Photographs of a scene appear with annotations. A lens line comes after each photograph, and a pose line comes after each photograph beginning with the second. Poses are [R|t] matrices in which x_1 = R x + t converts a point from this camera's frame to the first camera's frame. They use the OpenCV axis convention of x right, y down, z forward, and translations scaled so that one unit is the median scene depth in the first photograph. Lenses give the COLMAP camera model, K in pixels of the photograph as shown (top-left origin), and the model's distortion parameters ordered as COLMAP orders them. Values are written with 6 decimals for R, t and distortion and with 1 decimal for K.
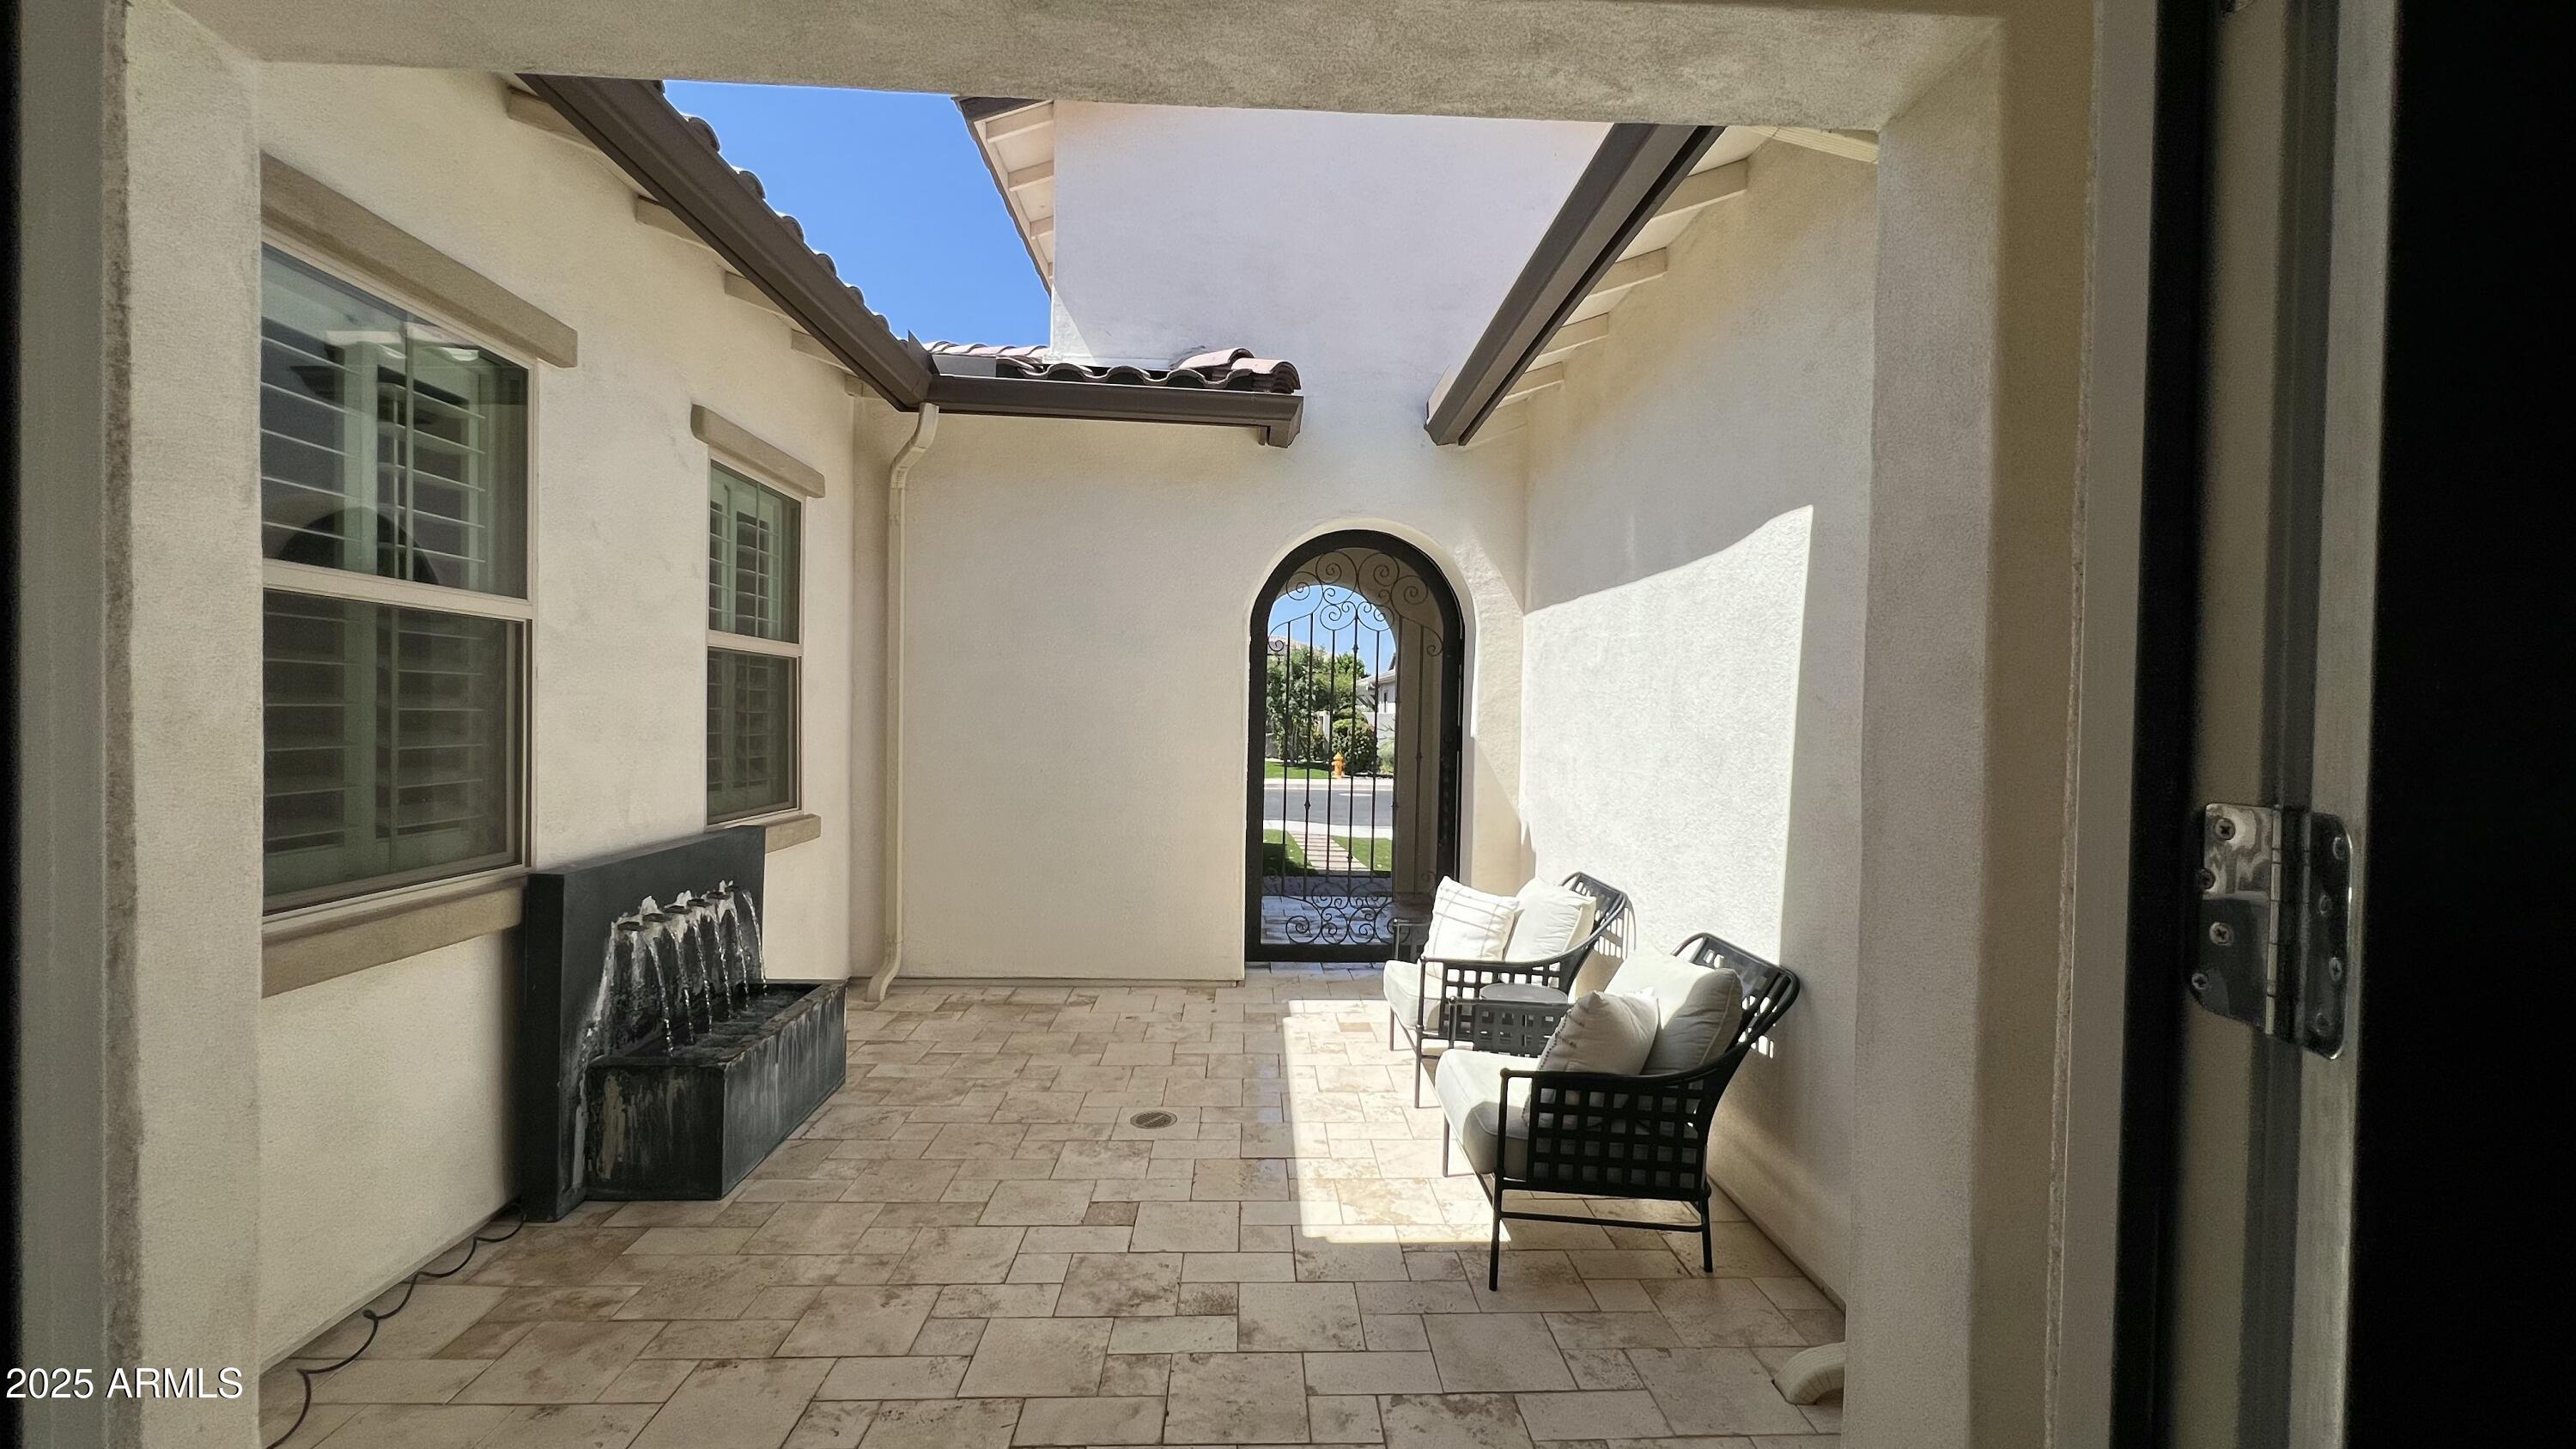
lens RADIAL K [[1037.5, 0, 1287.5], [0, 1037.5, 727.5], [0, 0, 1]] dist [-0.001056, 0.000339]
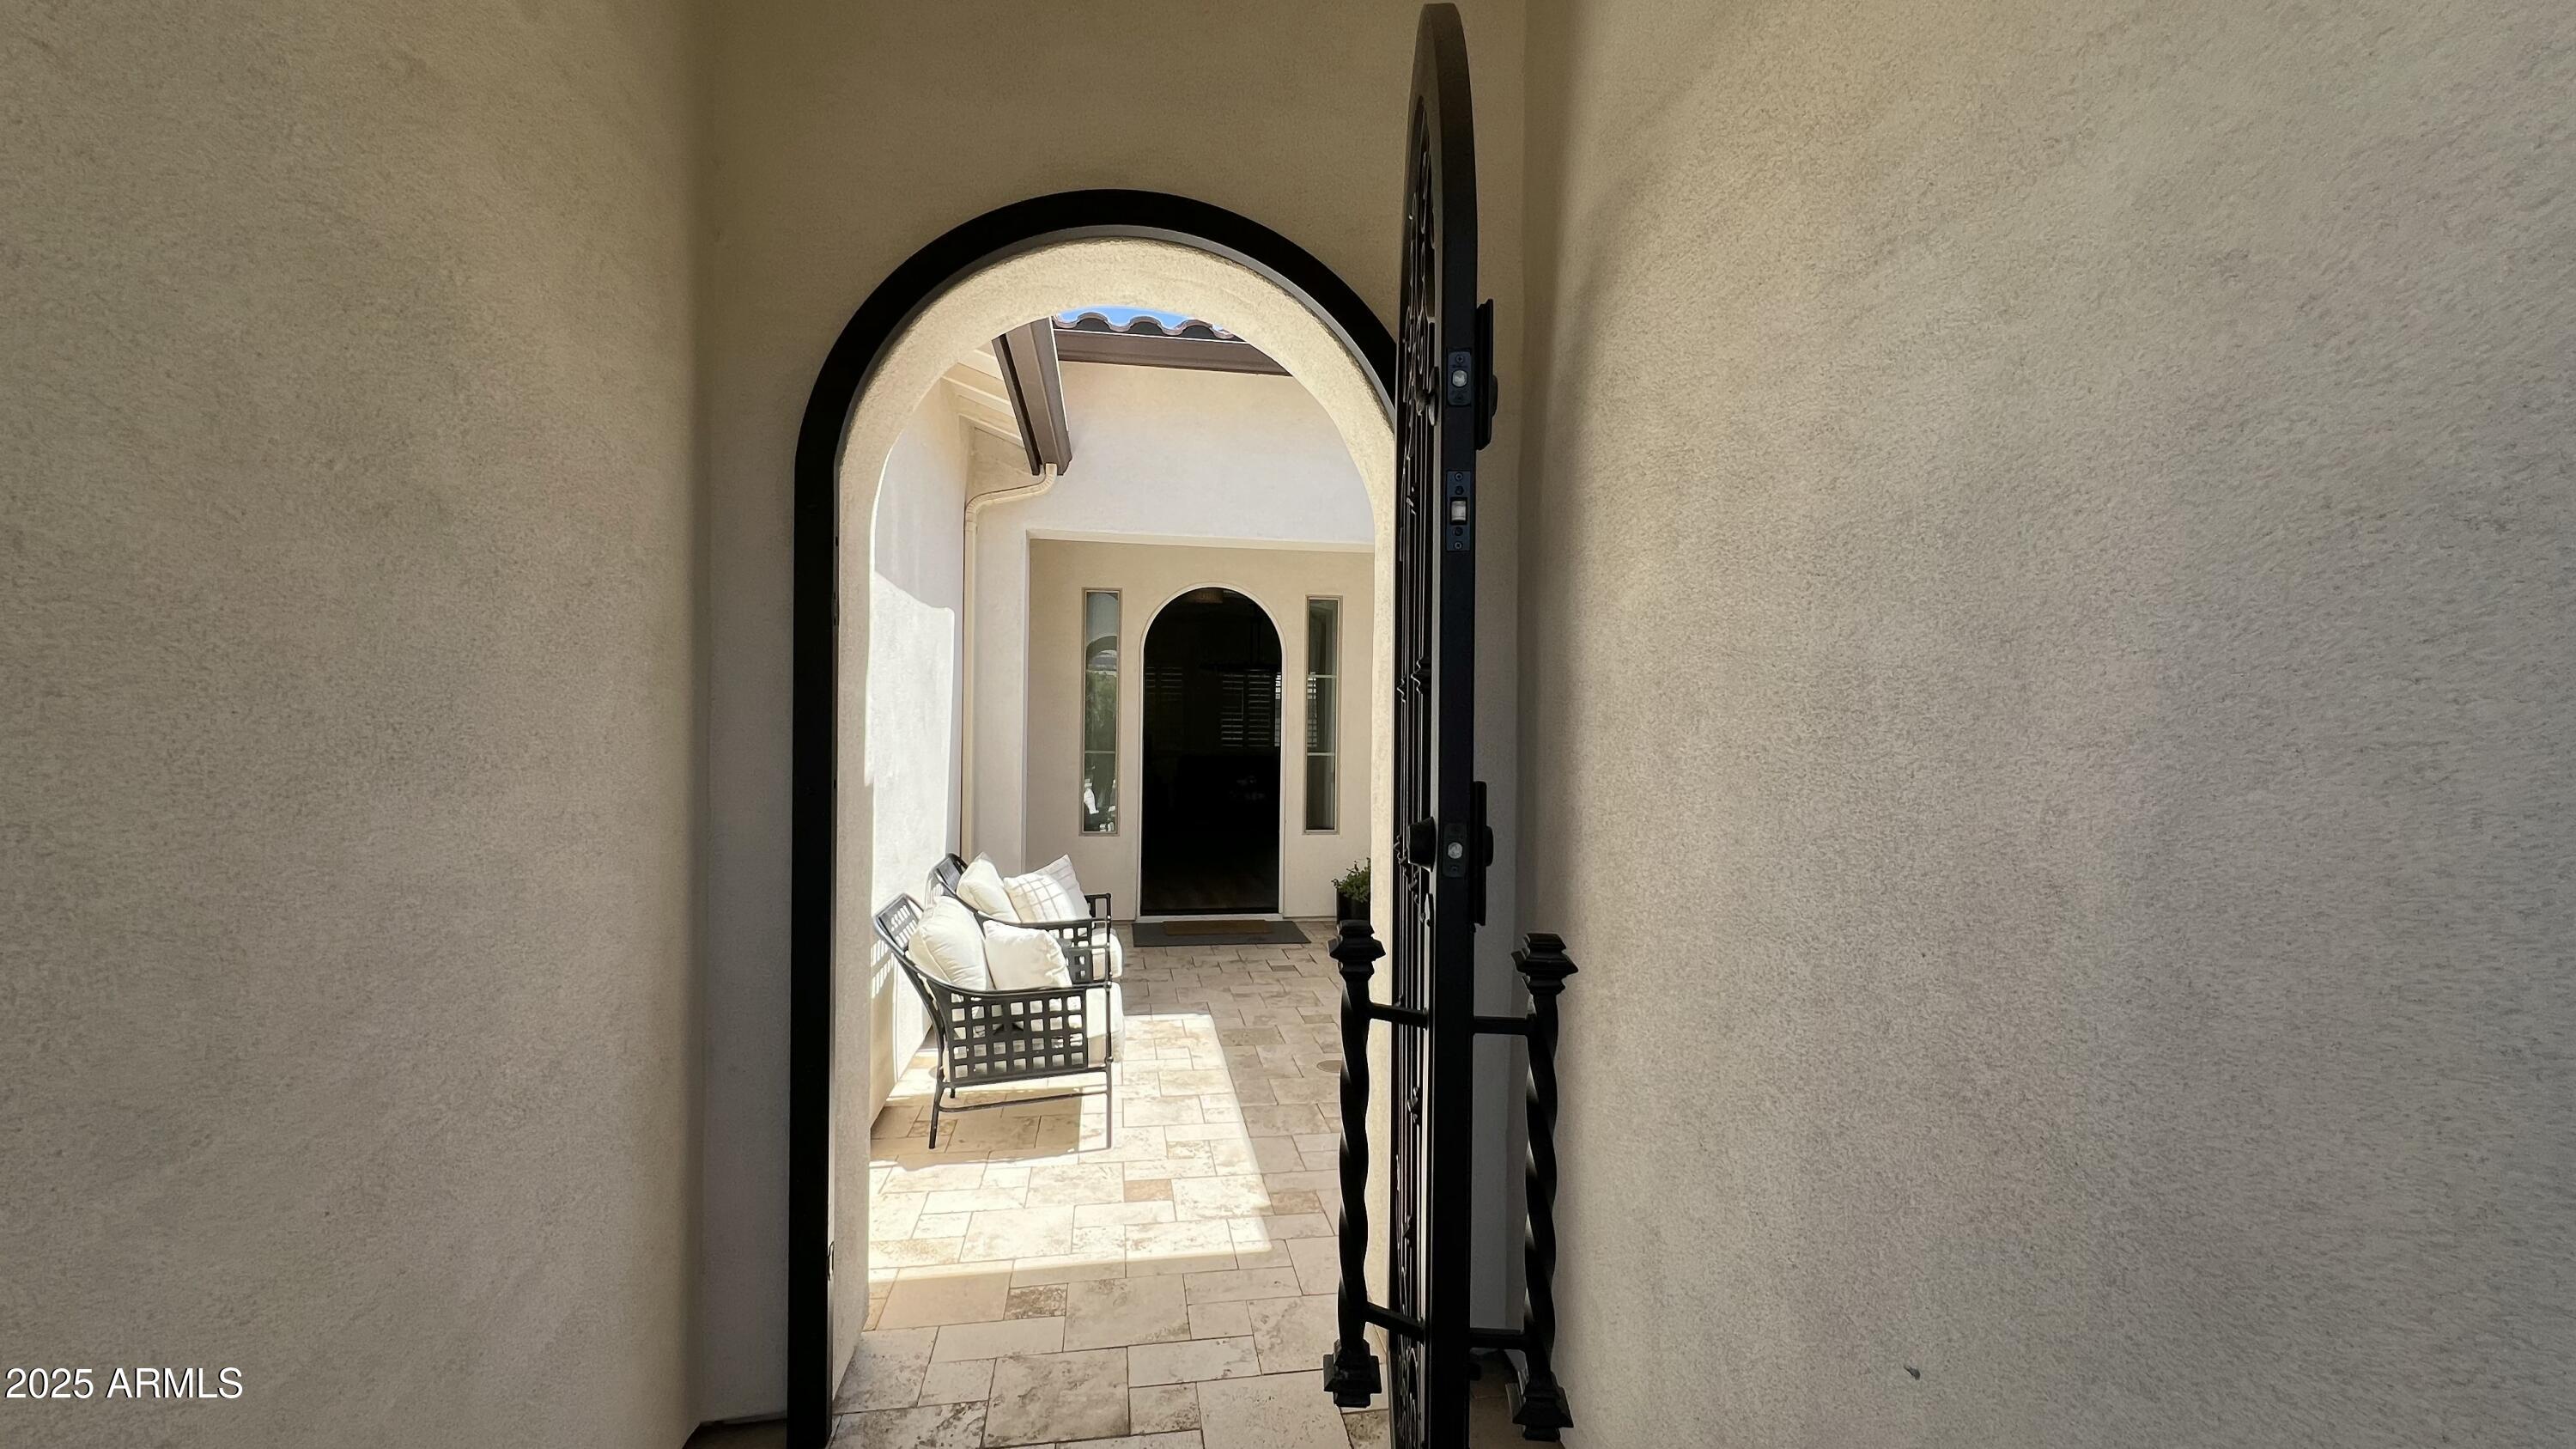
lens RADIAL K [[1037.5, 0, 1298.7], [0, 1037.5, 732.2], [0, 0, 1]] dist [-0.001056, 0.000339]
pose [[-0.989487, -0.032340, -0.140962, 0.116485], [-0.035586, 0.999155, 0.020571, -0.038040], [0.140177, 0.025371, -0.989801, 2.613640]]
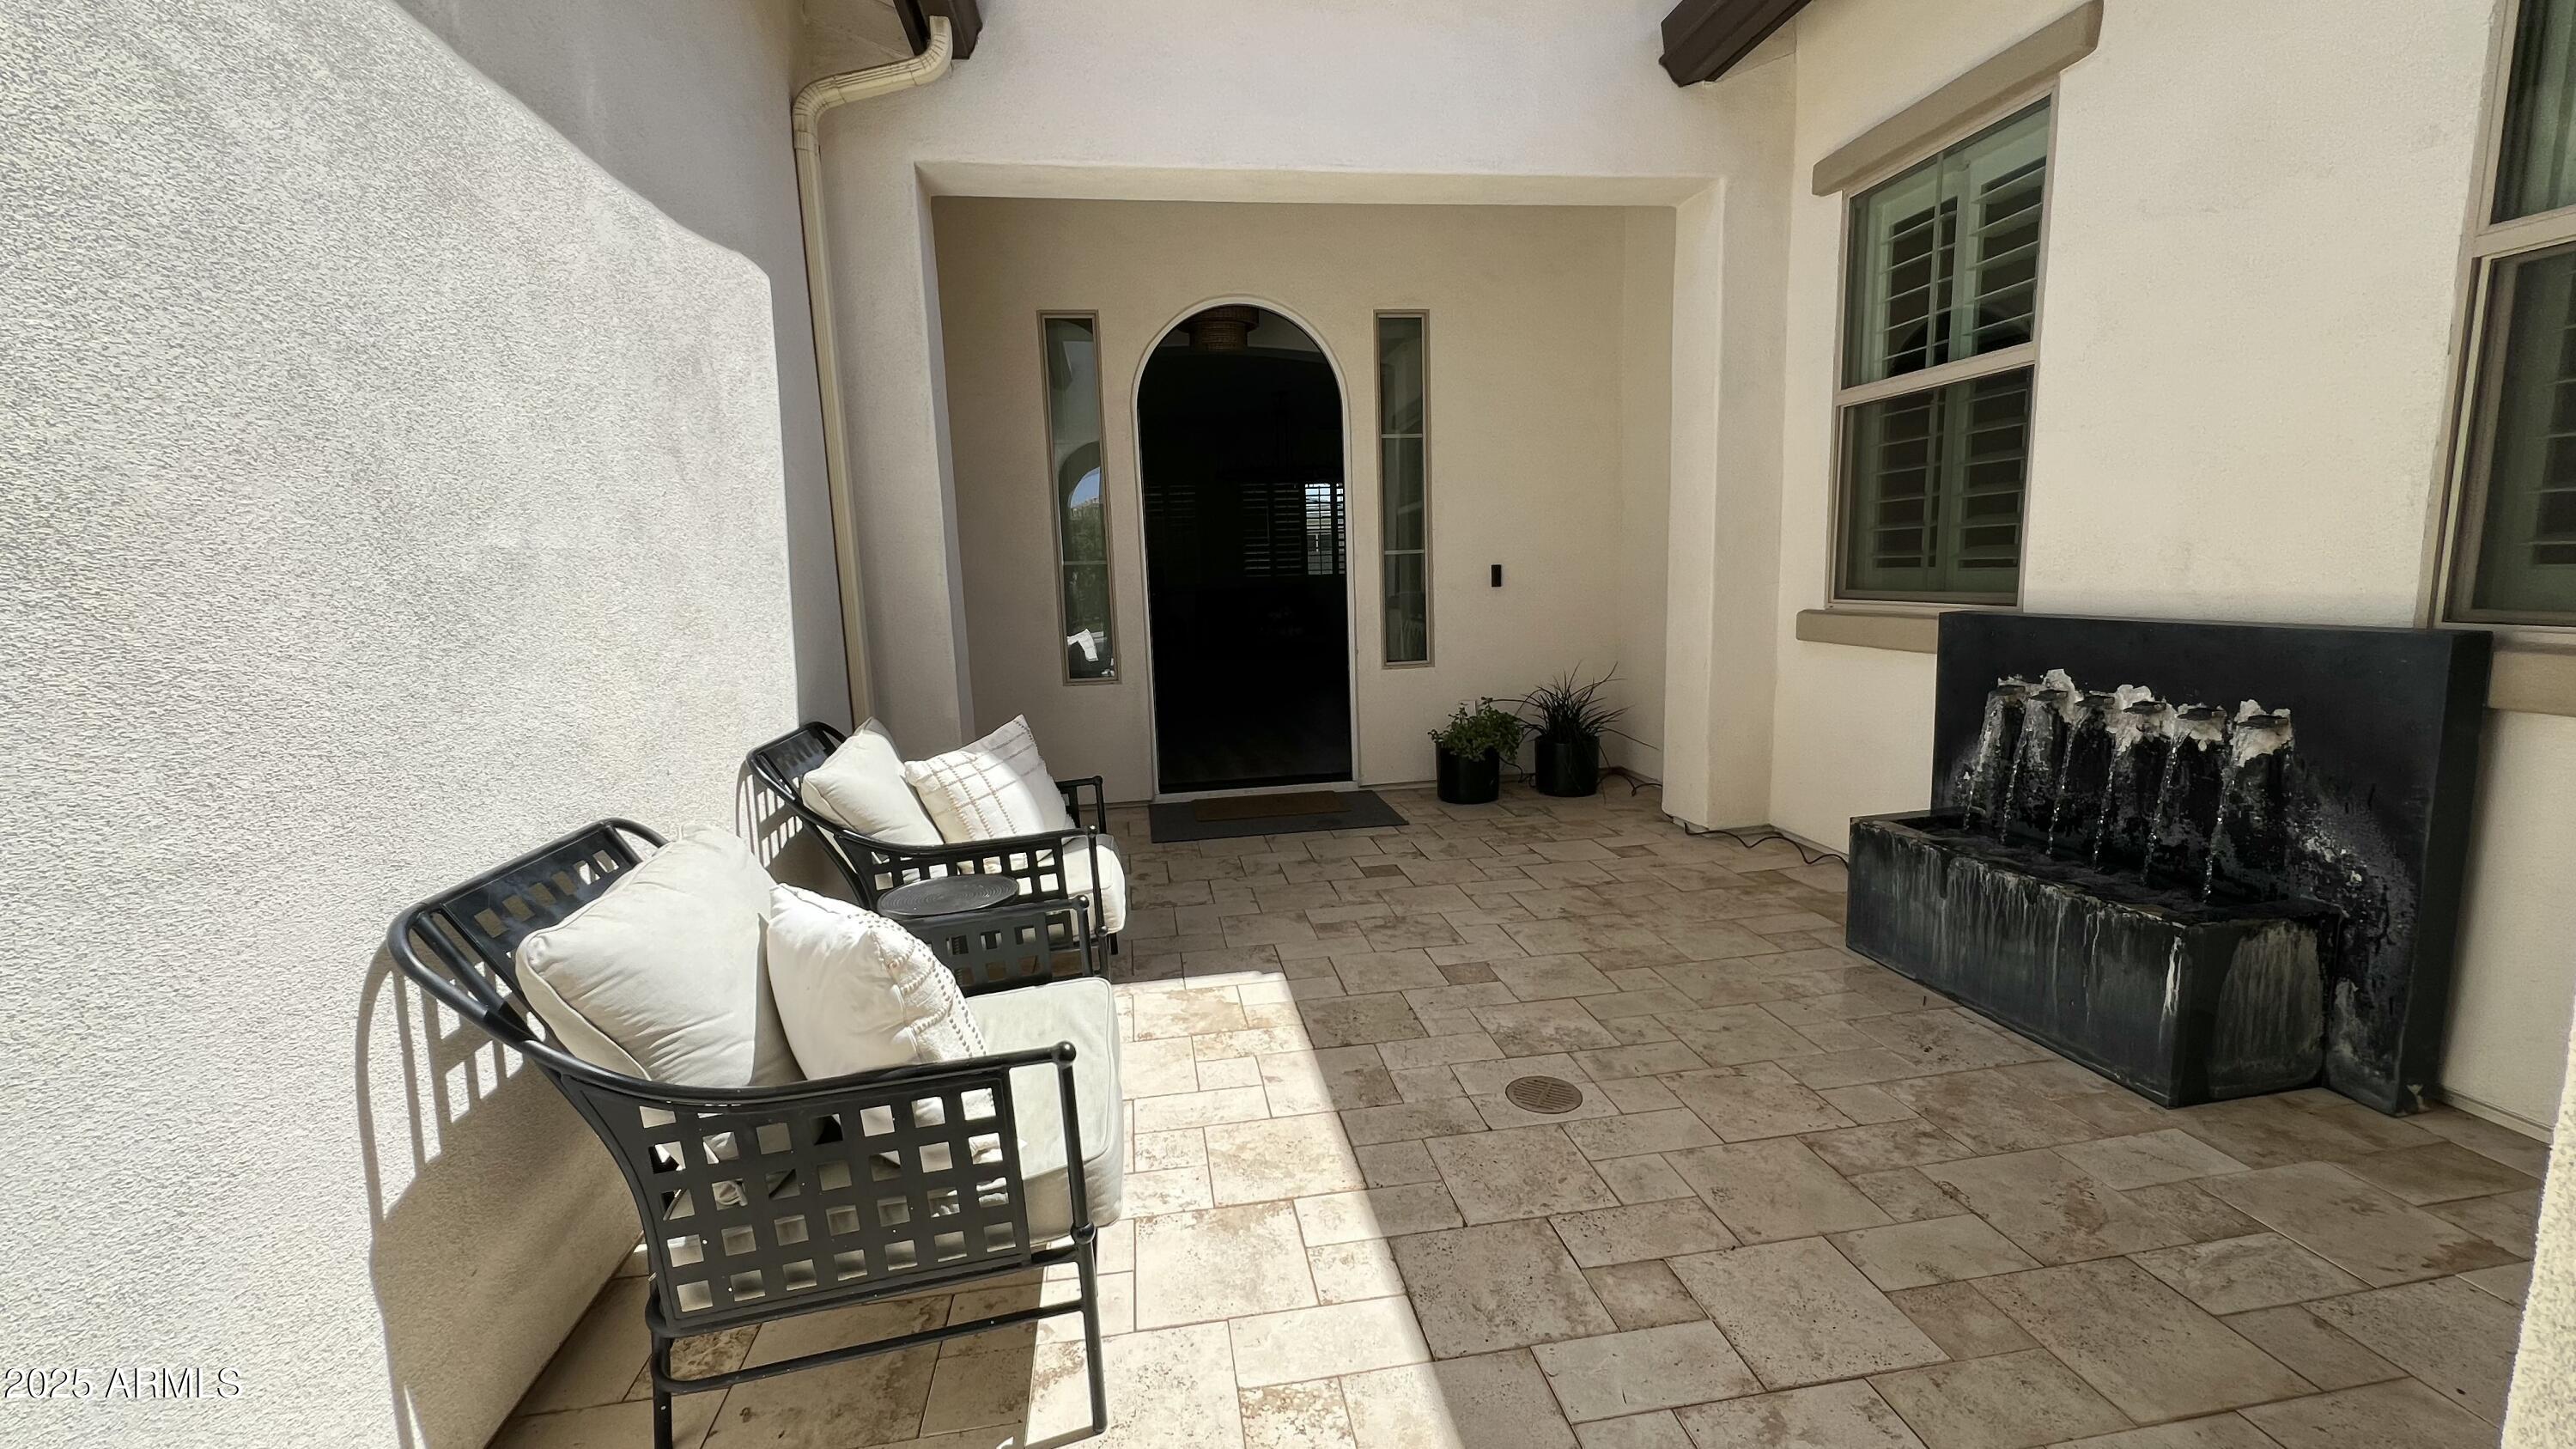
lens RADIAL K [[1037.5, 0, 1286.7], [0, 1037.5, 725.5], [0, 0, 1]] dist [-0.001056, 0.000339]
pose [[-0.993214, 0.034624, -0.111029, 0.104592], [0.016420, 0.986841, 0.160855, 0.067283], [0.115138, 0.157941, -0.980713, 1.874742]]
